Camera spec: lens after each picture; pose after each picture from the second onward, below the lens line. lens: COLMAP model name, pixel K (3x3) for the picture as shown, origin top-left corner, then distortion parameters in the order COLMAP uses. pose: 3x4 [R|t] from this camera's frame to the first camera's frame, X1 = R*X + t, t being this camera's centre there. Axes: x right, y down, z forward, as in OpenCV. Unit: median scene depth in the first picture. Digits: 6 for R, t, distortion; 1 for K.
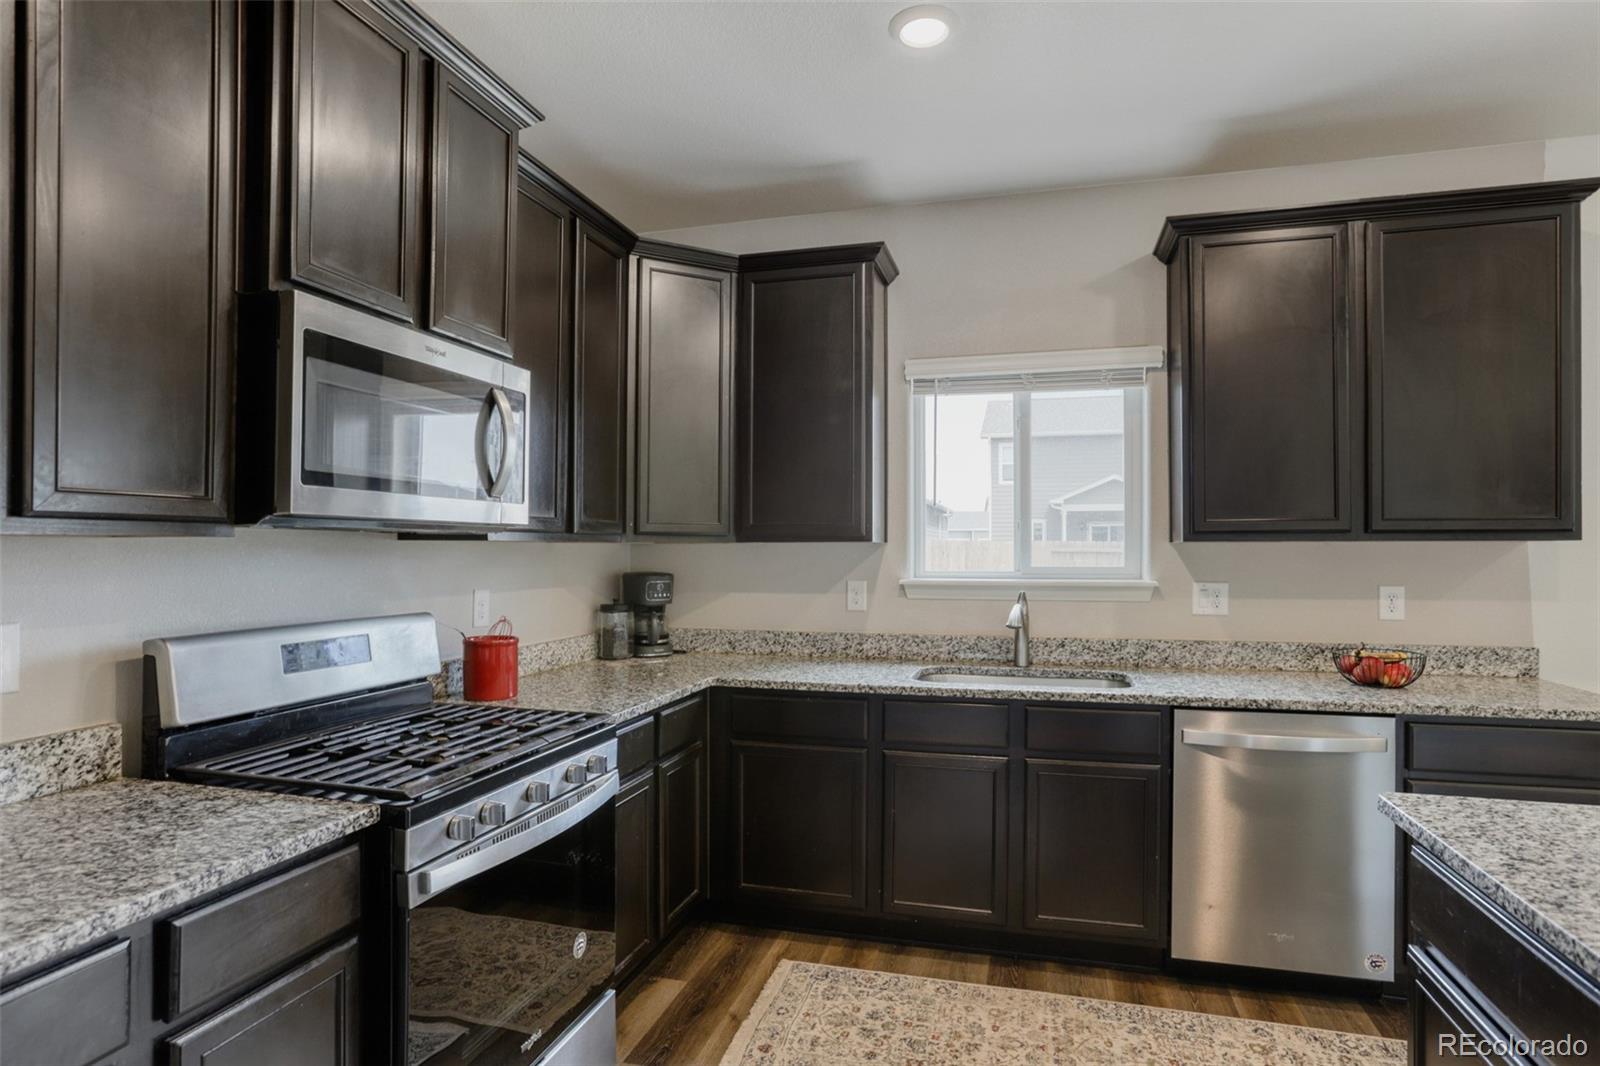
lens RADIAL K [[847.3, 0, 805.0], [0, 847.3, 554.2], [0, 0, 1]] dist [-0.059947, 0.036936]
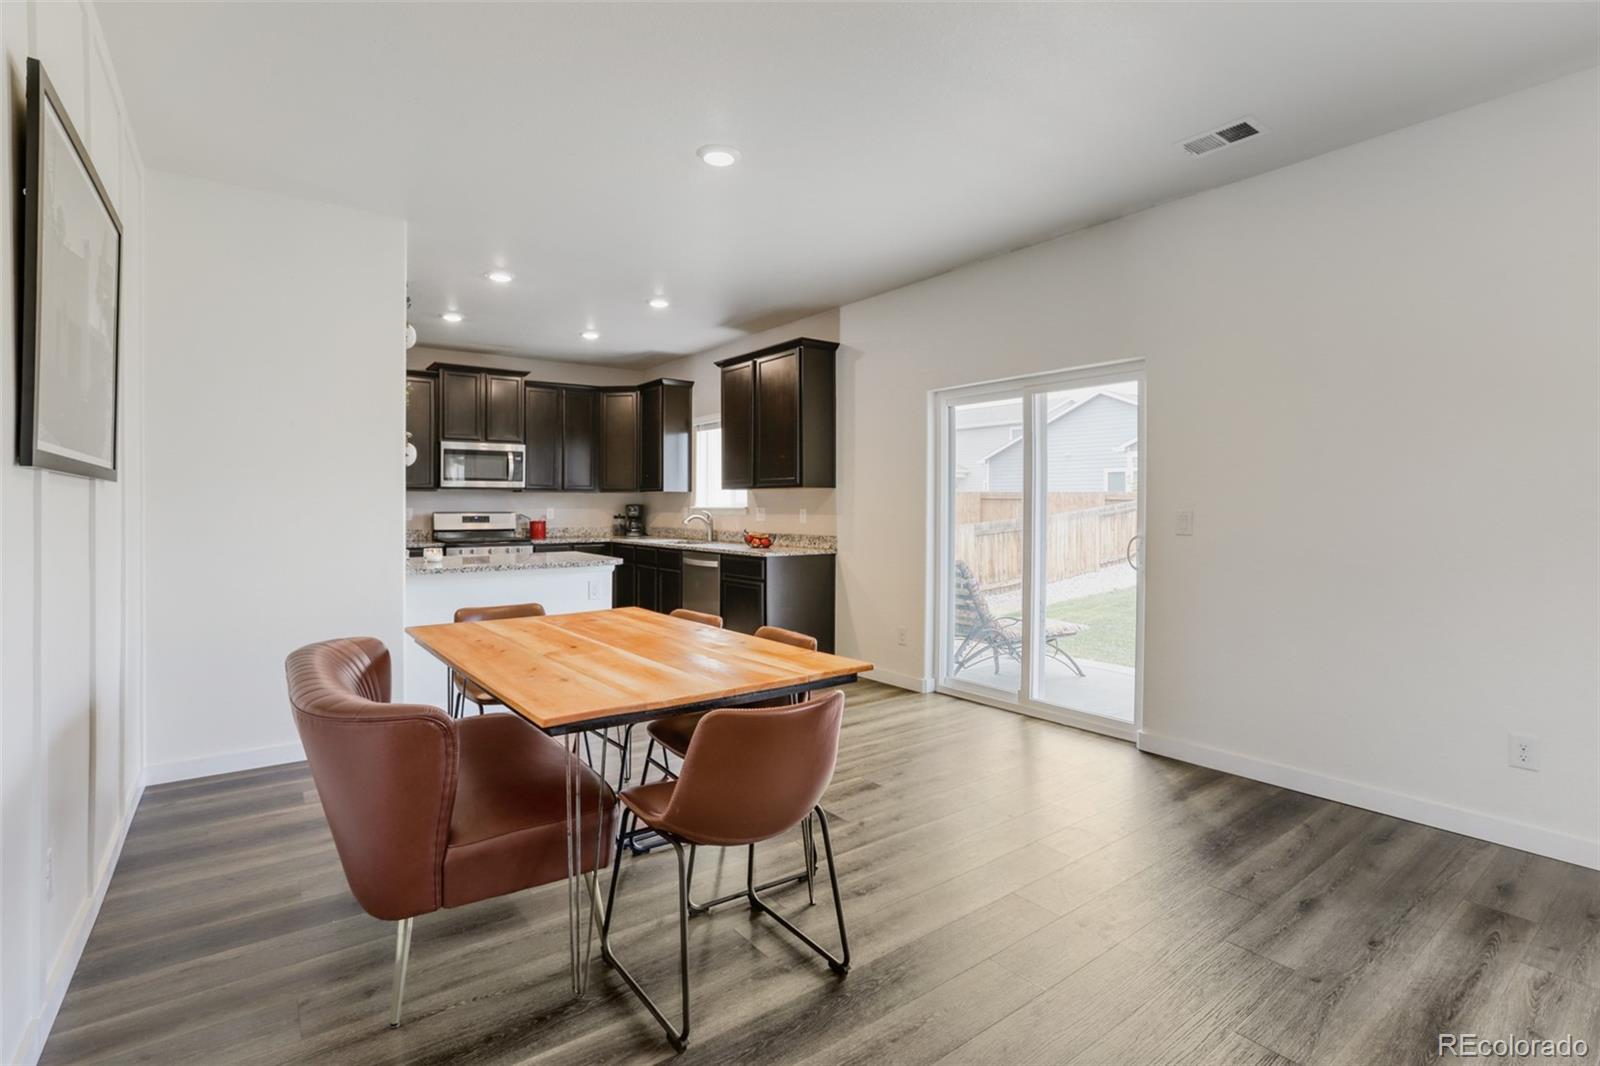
lens RADIAL K [[753.5, 0, 801.2], [0, 753.5, 519.2], [0, 0, 1]] dist [-0.038748, 0.033231]
pose [[0.792052, 0.012755, -0.610320, 2.051611], [-0.004515, 0.999877, 0.015037, 0.039031], [0.610437, -0.009155, 0.792012, -0.658598]]
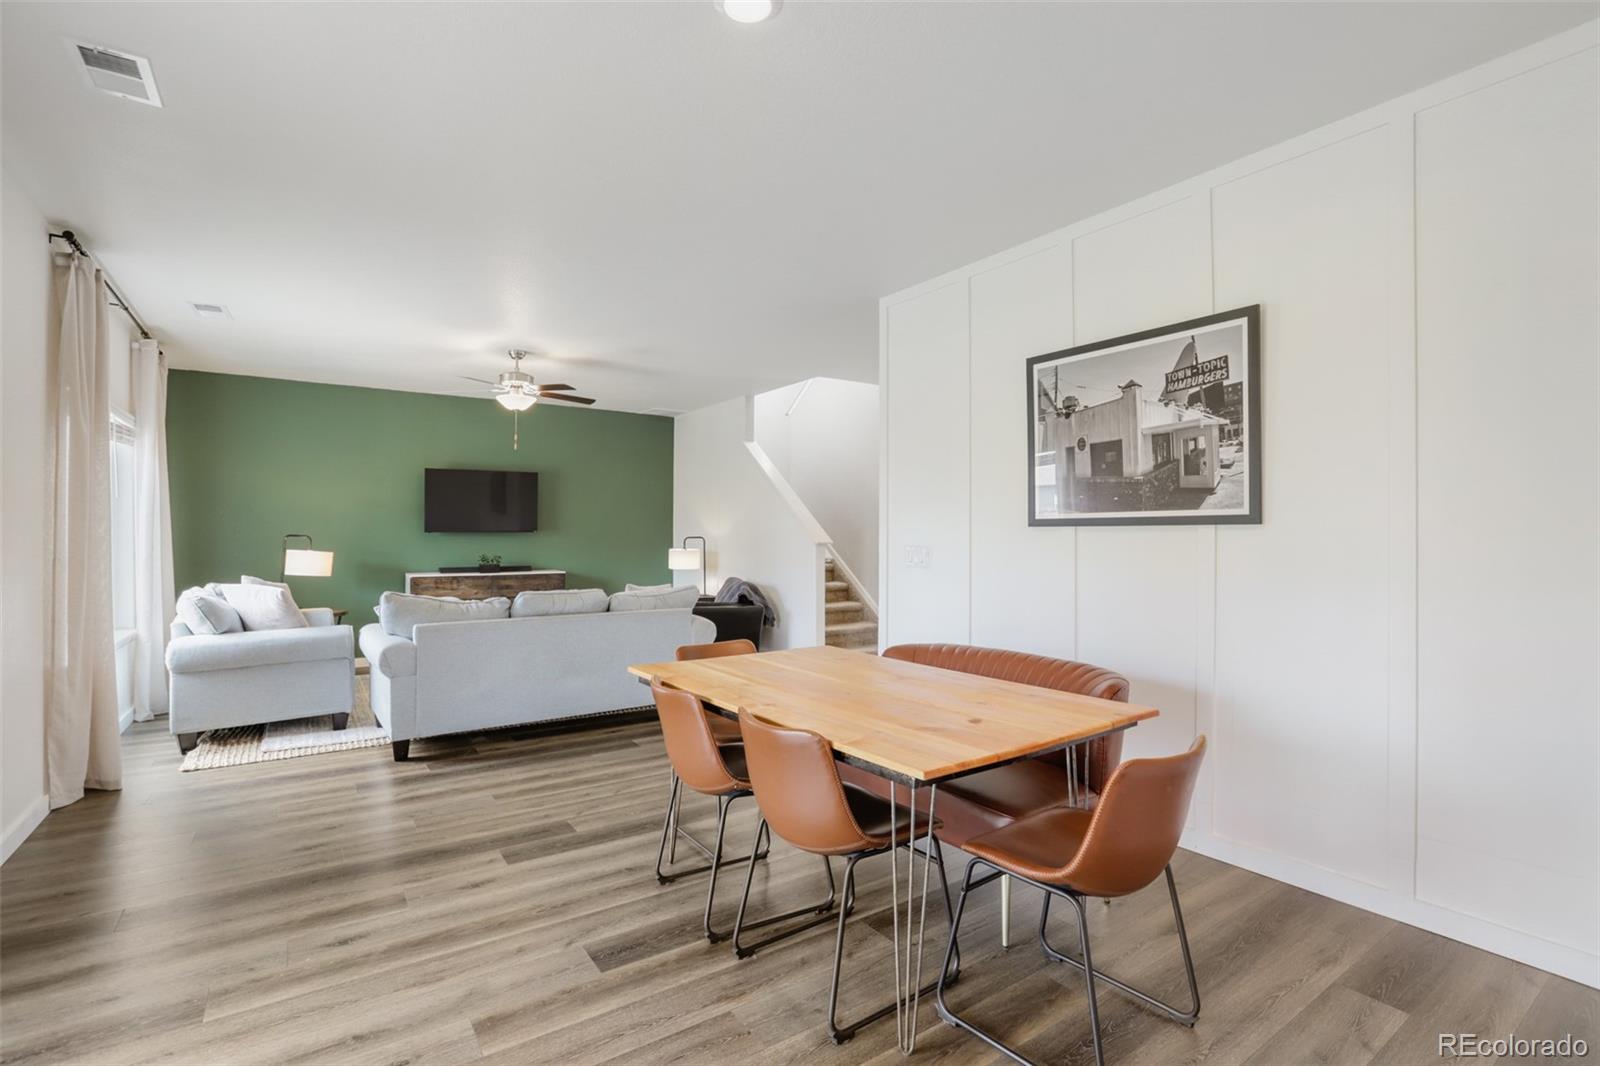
lens RADIAL K [[740.4, 0, 800.0], [0, 740.4, 533.0], [0, 0, 1]] dist [-0.064272, 0.031223]
pose [[-0.765067, 0.008290, 0.643898, 0.752069], [0.010120, 0.999948, -0.000849, 0.019231], [-0.643872, 0.005867, -0.765111, 0.681778]]
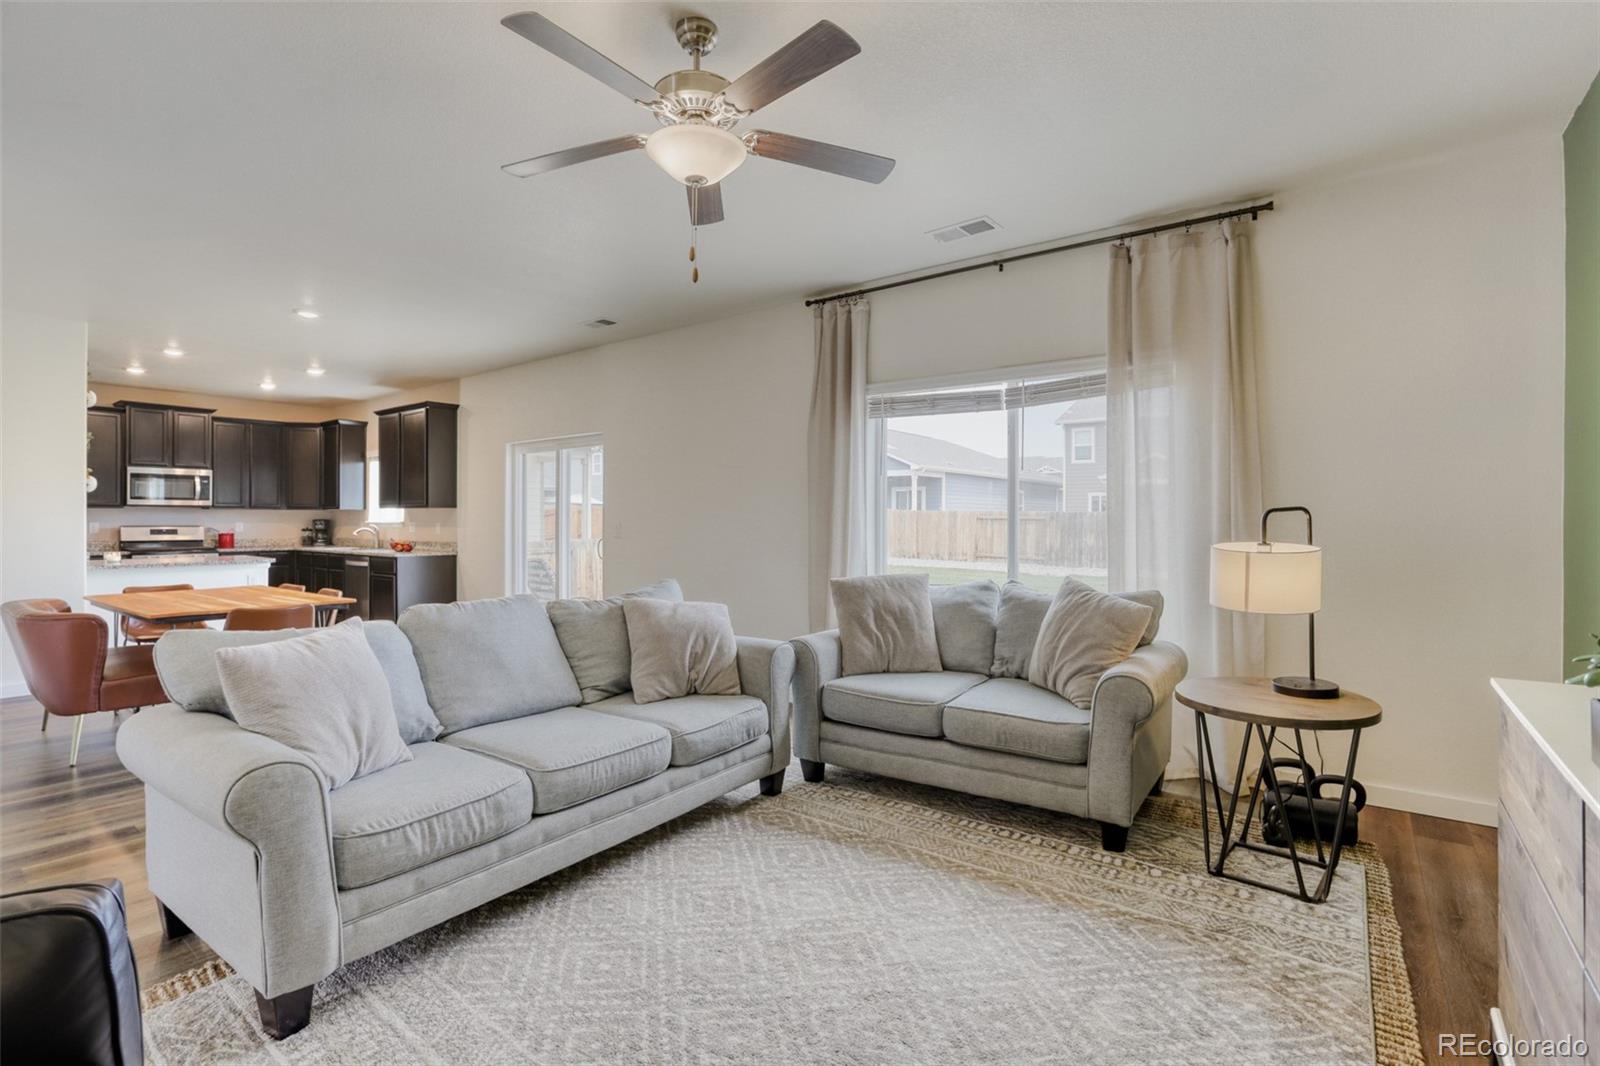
lens RADIAL K [[740.4, 0, 800.0], [0, 740.4, 533.0], [0, 0, 1]] dist [-0.064272, 0.031223]
pose [[0.931956, 0.008878, -0.362462, 3.091124], [-0.004502, 0.999906, 0.012915, 0.038192], [0.362543, -0.010404, 0.931909, -1.098196]]
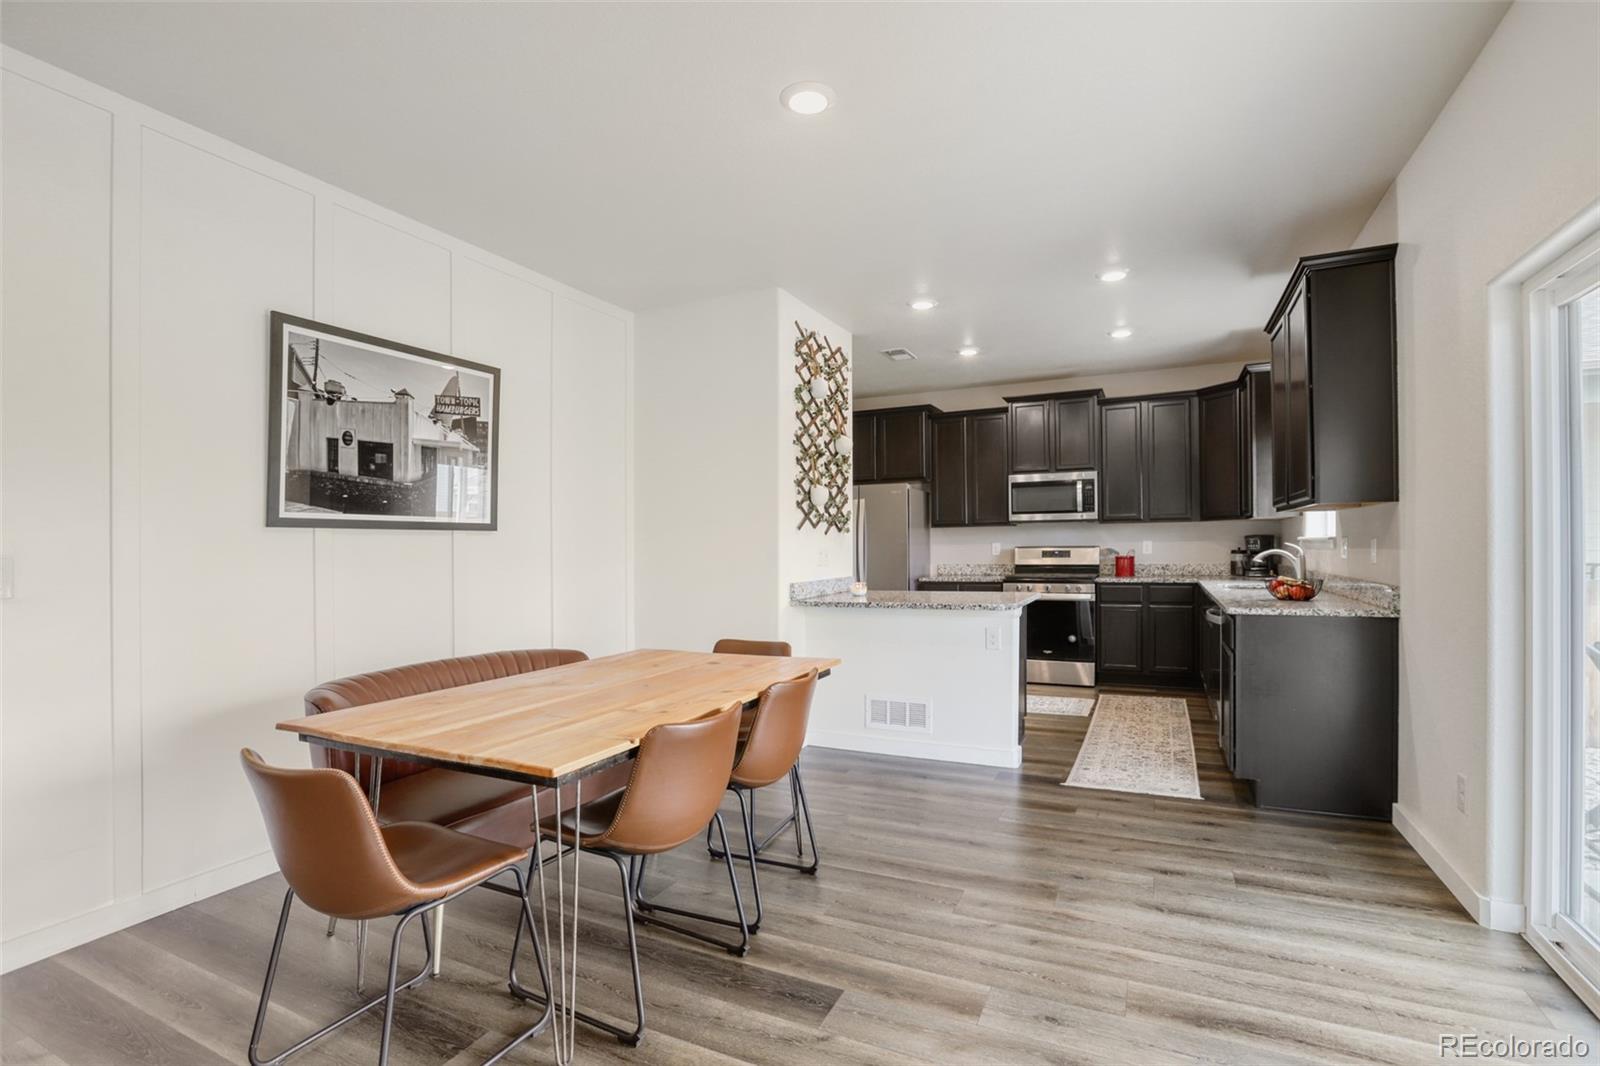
lens RADIAL K [[740.0, 0, 804.6], [0, 740.0, 559.3], [0, 0, 1]] dist [-0.061449, 0.023652]
pose [[-0.183797, 0.022354, -0.982710, 2.109791], [0.009893, 0.999733, 0.020891, 0.041848], [0.982914, -0.005882, -0.183970, 0.330080]]
